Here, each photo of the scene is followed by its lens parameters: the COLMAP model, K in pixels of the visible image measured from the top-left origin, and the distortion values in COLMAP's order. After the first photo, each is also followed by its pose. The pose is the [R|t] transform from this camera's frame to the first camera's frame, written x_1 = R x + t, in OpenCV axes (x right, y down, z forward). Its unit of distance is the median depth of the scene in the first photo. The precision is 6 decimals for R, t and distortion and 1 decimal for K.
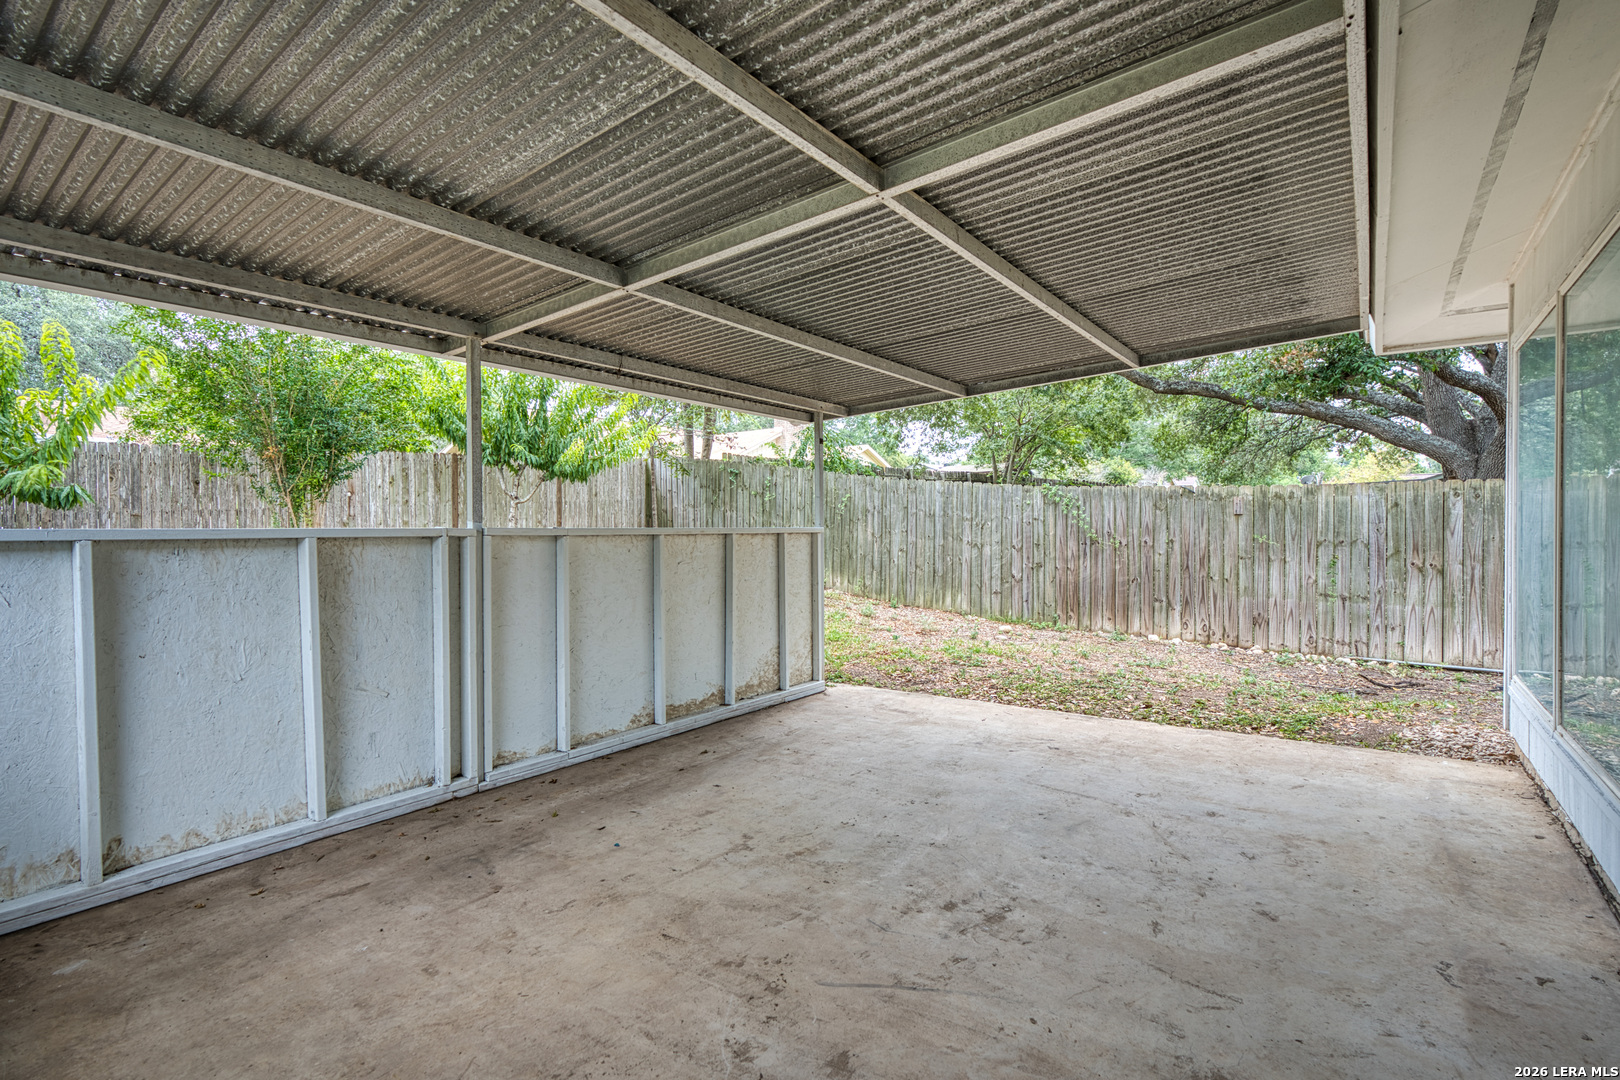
lens RADIAL K [[740.4, 0, 819.9], [0, 740.4, 538.7], [0, 0, 1]] dist [-0.006215, 0.002254]
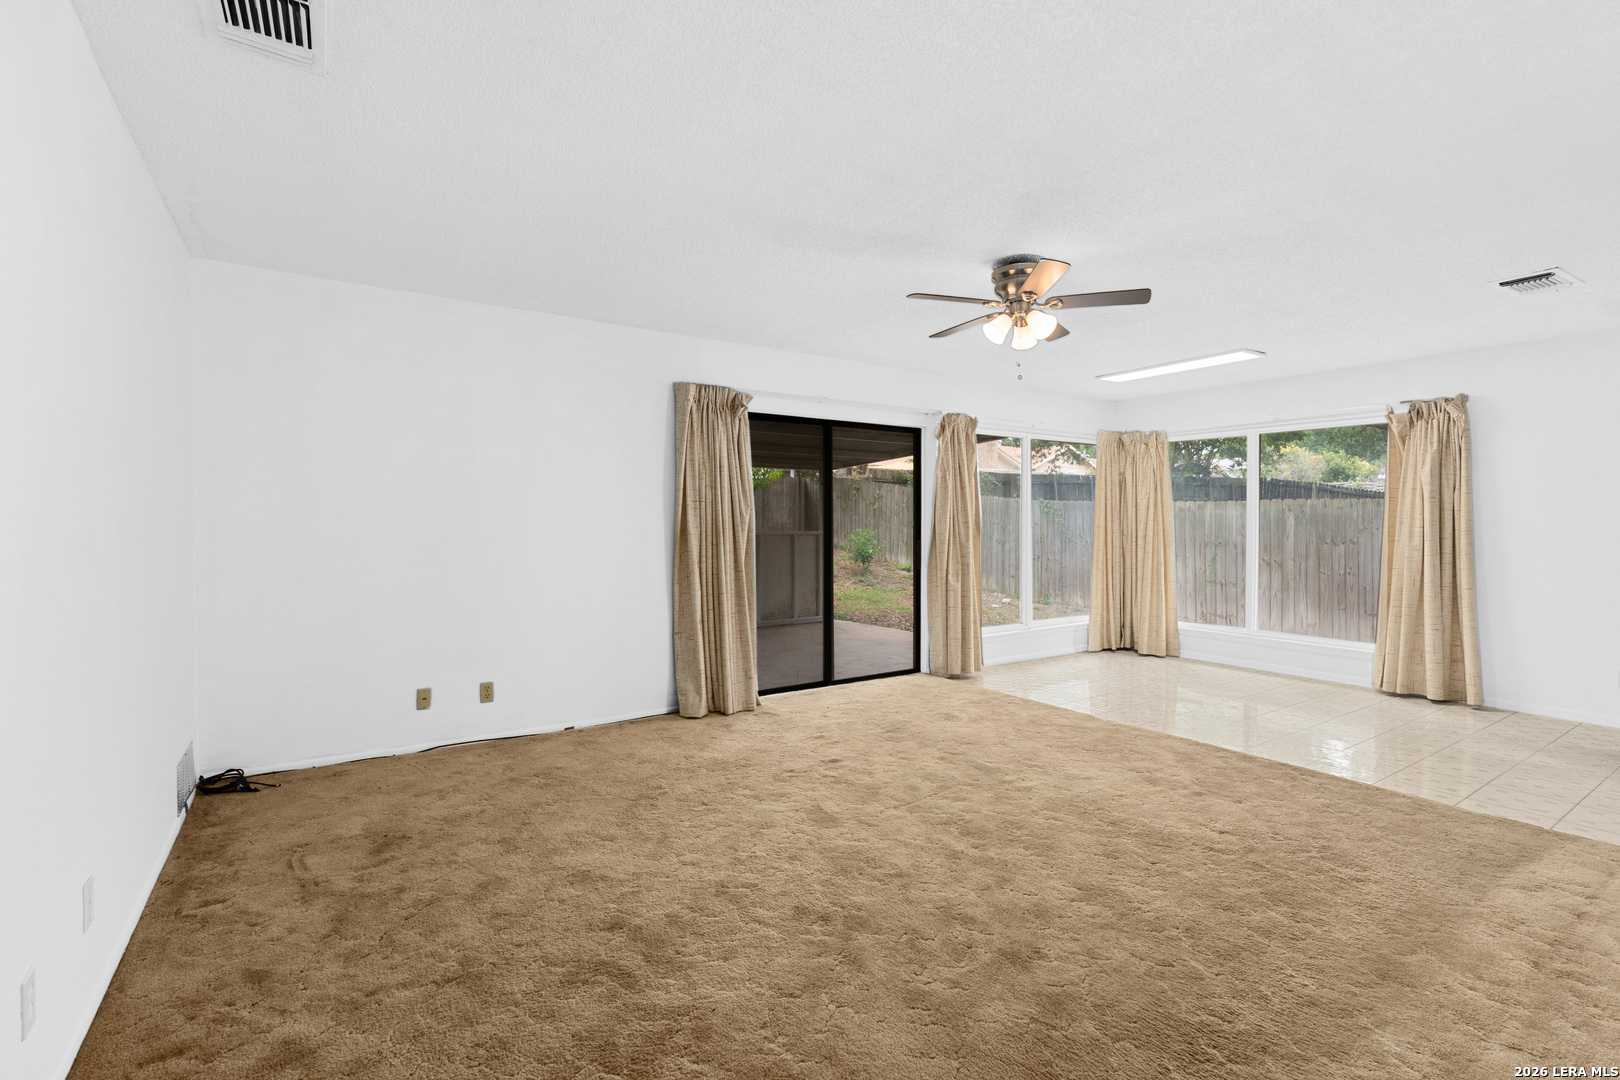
lens RADIAL K [[740.4, 0, 814.1], [0, 740.4, 533.8], [0, 0, 1]] dist [-0.006215, 0.002254]
pose [[0.943384, 0.009159, -0.331575, 0.436012], [-0.008135, 0.999957, 0.004477, -0.012886], [0.331602, -0.001526, 0.943418, -0.539266]]
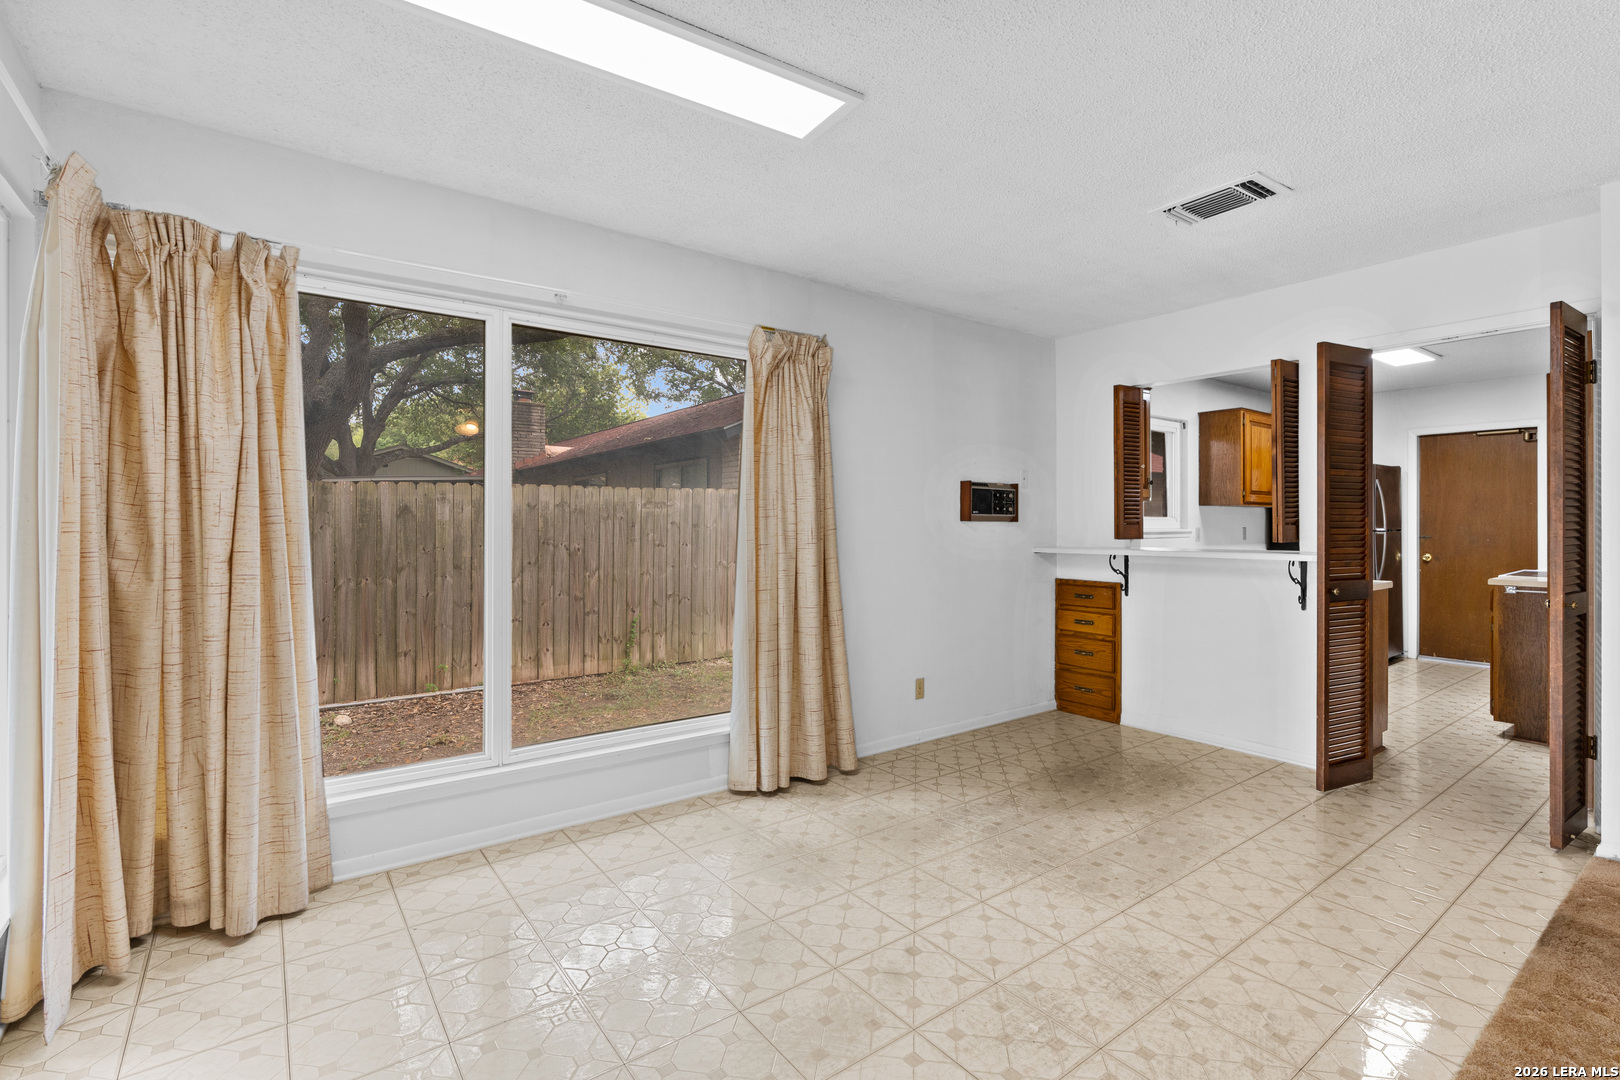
lens RADIAL K [[740.4, 0, 798.2], [0, 740.4, 518.9], [0, 0, 1]] dist [-0.006215, 0.002254]
pose [[0.299430, 0.006536, 0.954096, 0.310045], [0.009706, 0.999904, -0.009896, -0.018790], [-0.954069, 0.012224, 0.299338, 0.151027]]
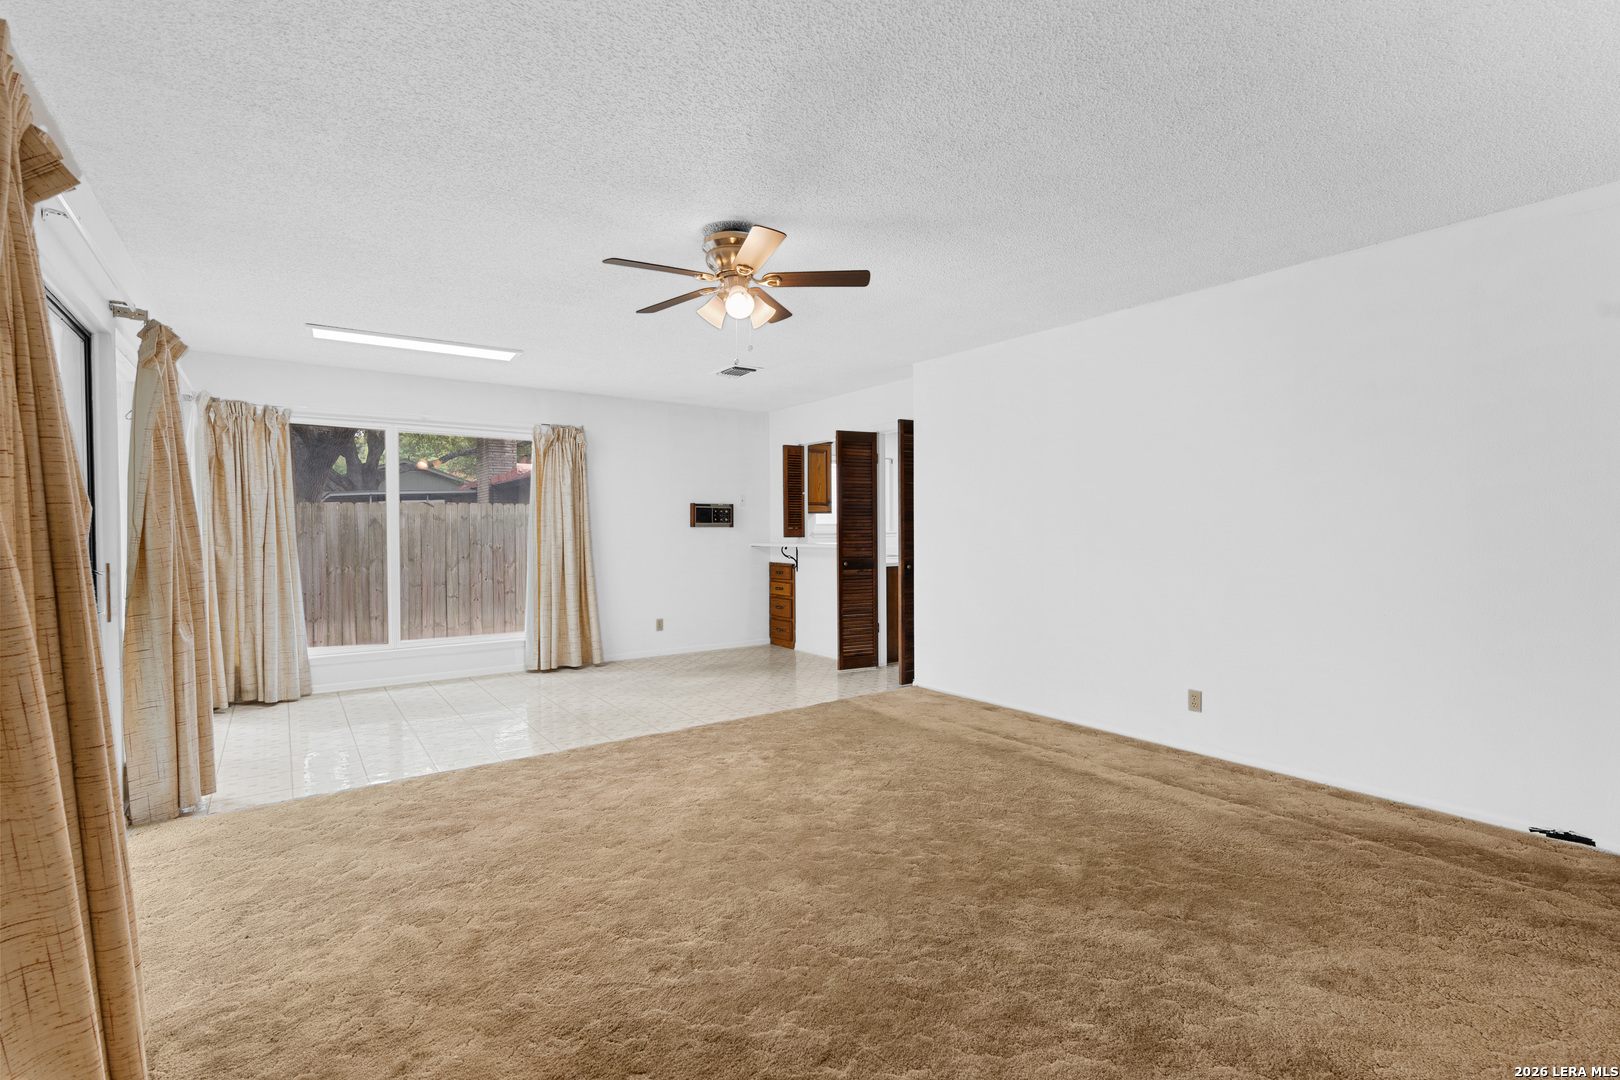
lens RADIAL K [[740.4, 0, 803.5], [0, 740.4, 535.4], [0, 0, 1]] dist [-0.006215, 0.002254]
pose [[0.311883, -0.011208, 0.950055, 0.031240], [0.015821, 0.999853, 0.006602, -0.014714], [-0.949989, 0.012972, 0.312014, -0.230790]]
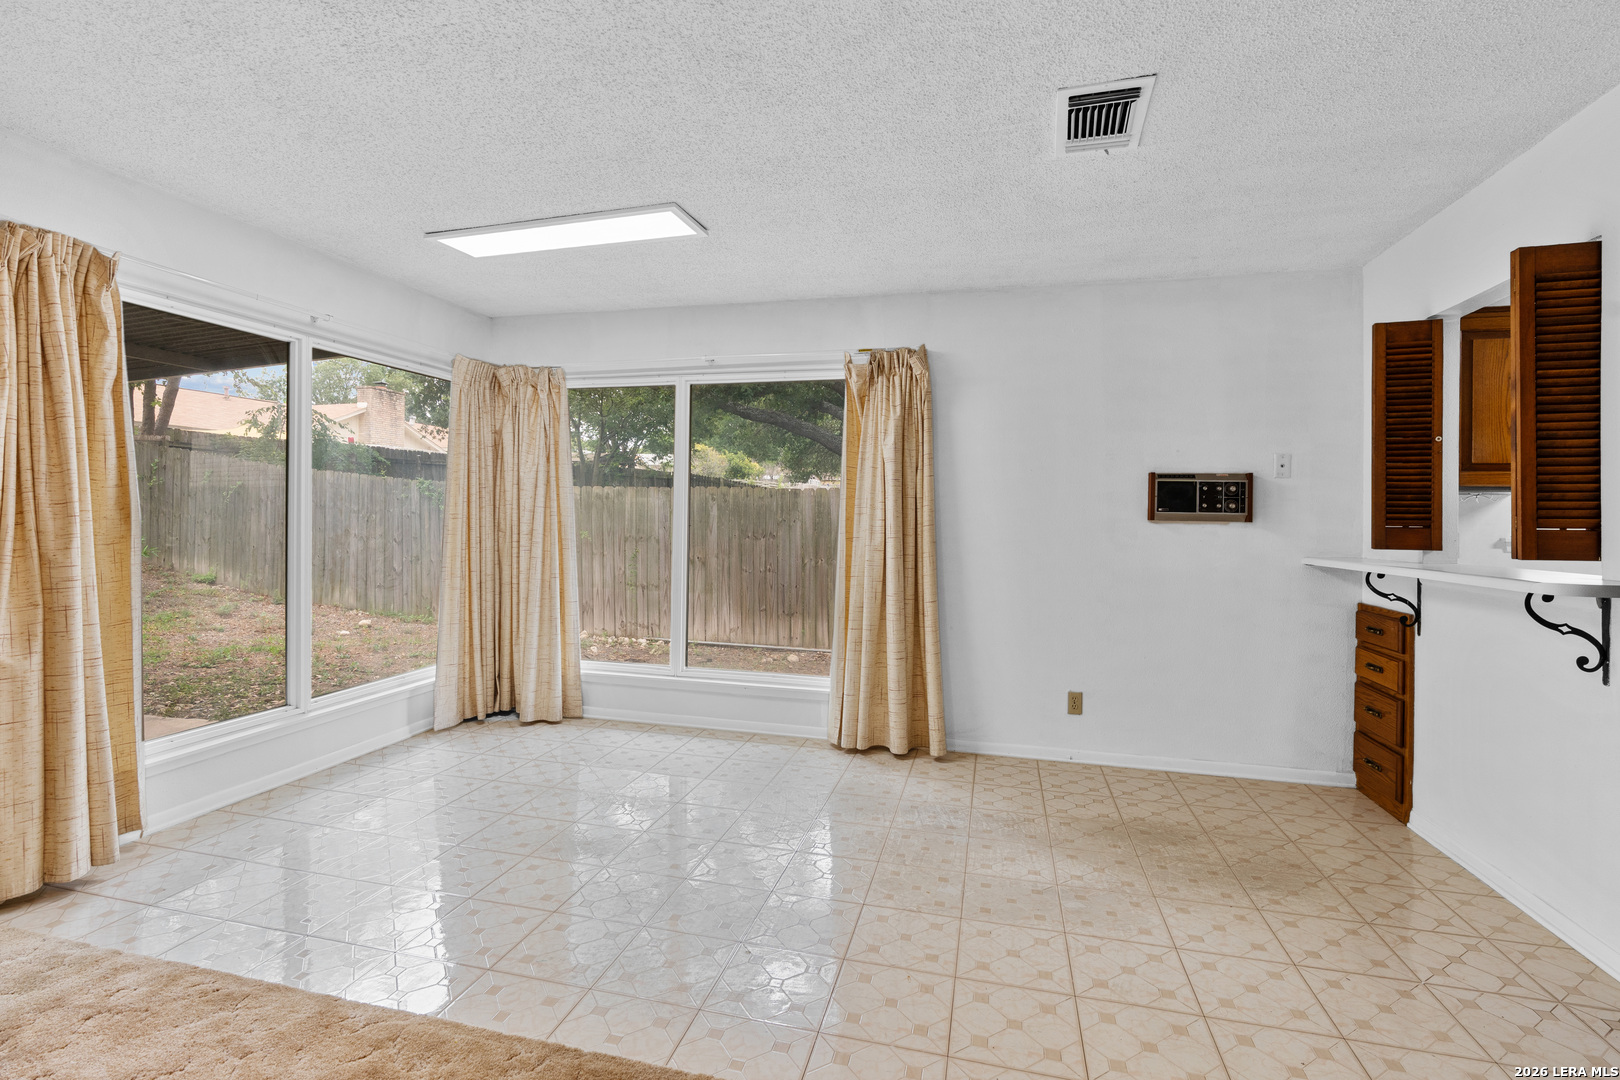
lens RADIAL K [[740.4, 0, 809.9], [0, 740.4, 514.6], [0, 0, 1]] dist [-0.006215, 0.002254]
pose [[0.926885, 0.014386, 0.375069, 0.502695], [-0.009167, 0.999835, -0.015696, -0.015588], [-0.375233, 0.011110, 0.926864, -0.160938]]
